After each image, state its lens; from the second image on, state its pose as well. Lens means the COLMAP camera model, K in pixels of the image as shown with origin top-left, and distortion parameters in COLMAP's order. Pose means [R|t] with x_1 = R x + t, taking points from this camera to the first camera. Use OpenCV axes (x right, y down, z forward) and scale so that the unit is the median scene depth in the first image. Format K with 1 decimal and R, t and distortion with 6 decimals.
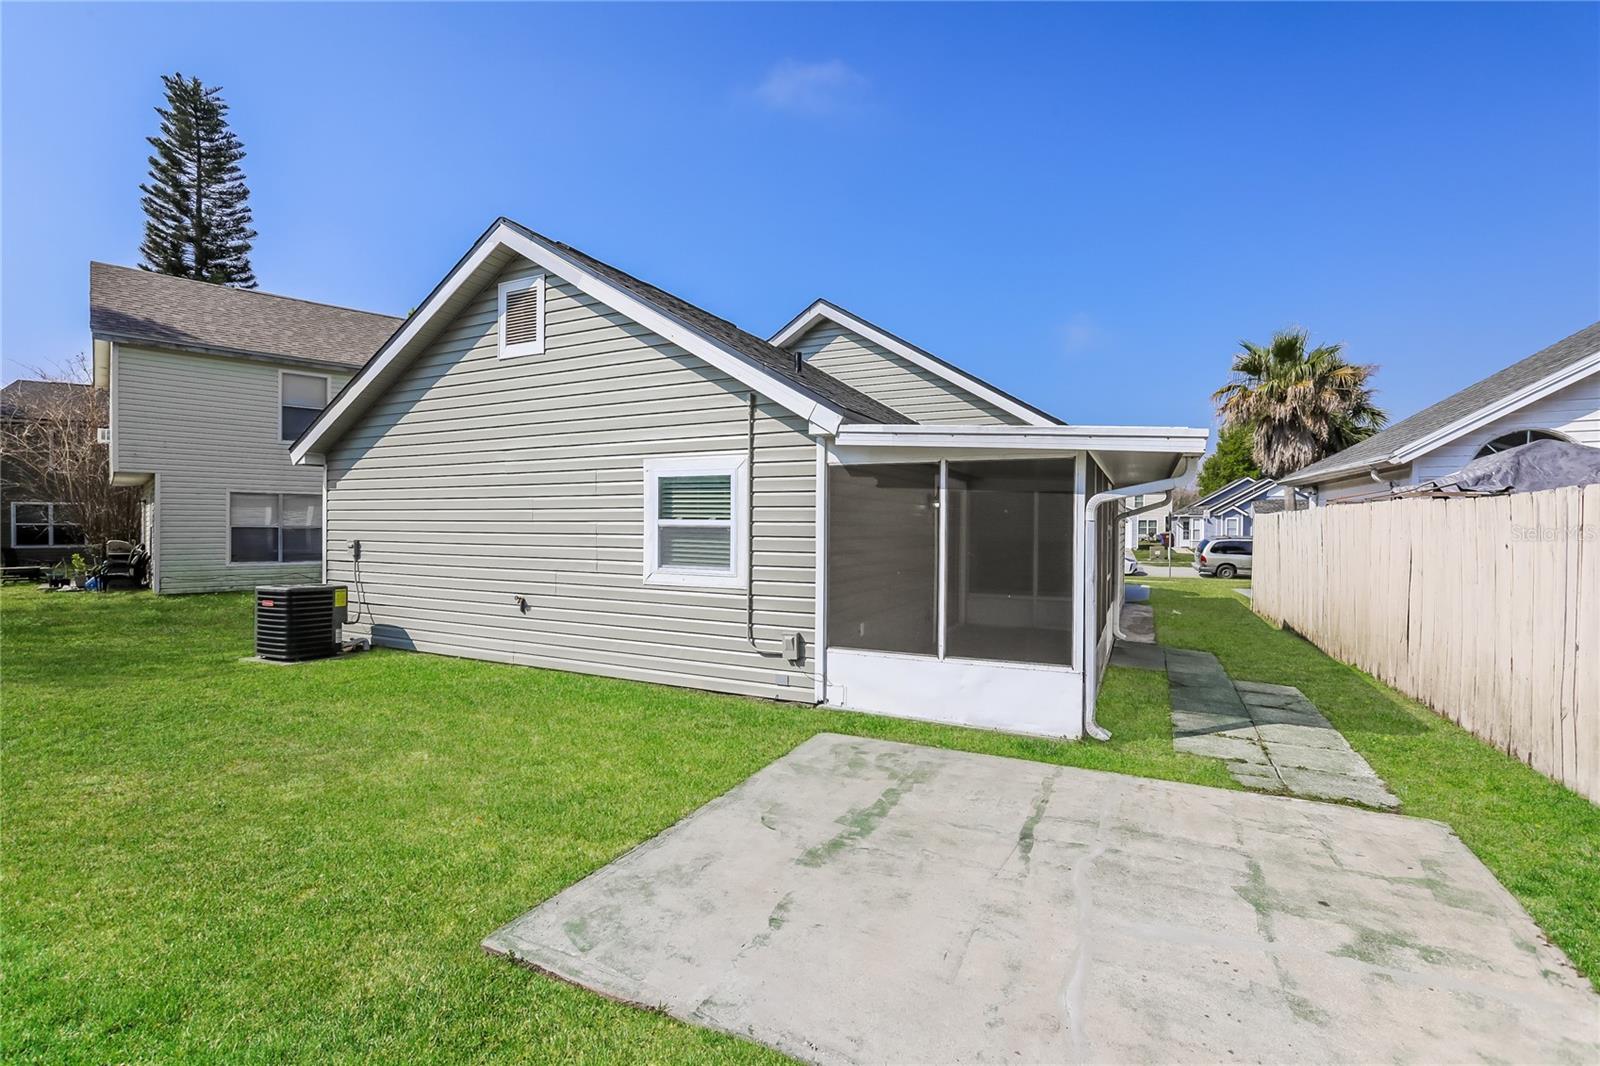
lens RADIAL K [[725.3, 0, 800.0], [0, 725.3, 533.0], [0, 0, 1]] dist [-0.002469, 0.000487]
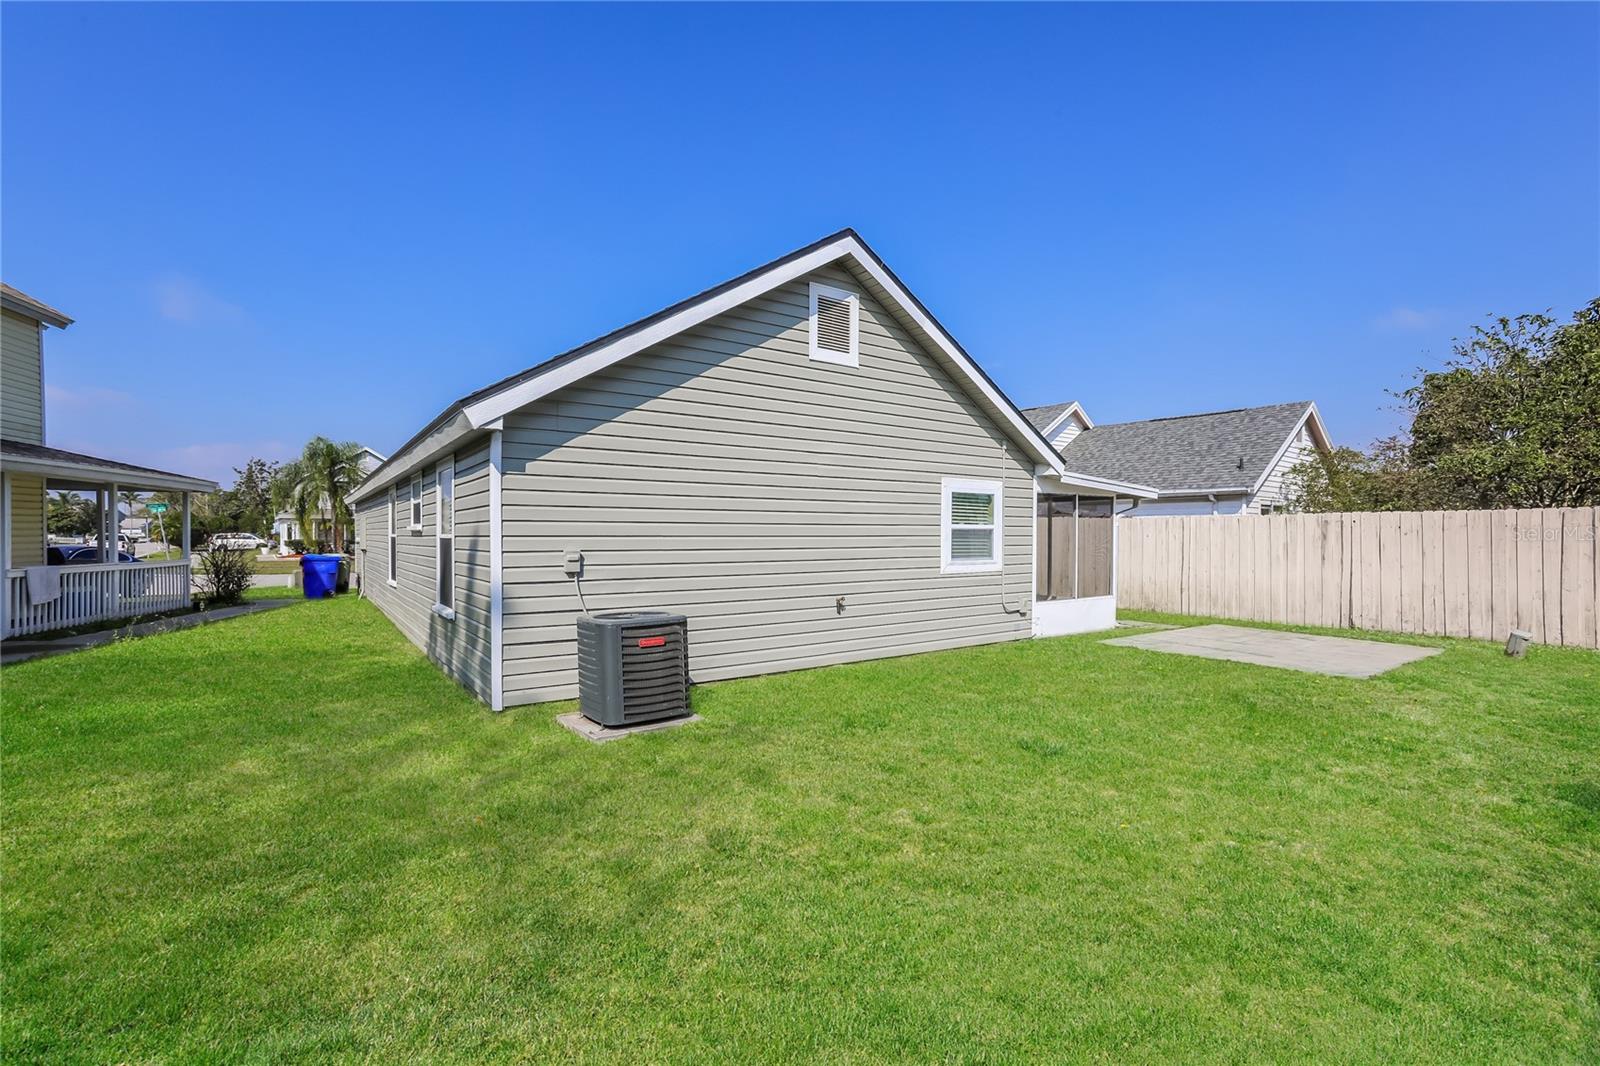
lens RADIAL K [[725.3, 0, 800.0], [0, 725.3, 533.0], [0, 0, 1]] dist [-0.002469, 0.000487]
pose [[0.442255, -0.007189, 0.896860, -1.497241], [0.010038, 0.999945, 0.003066, -0.009245], [-0.896833, 0.007647, 0.442303, 0.669573]]
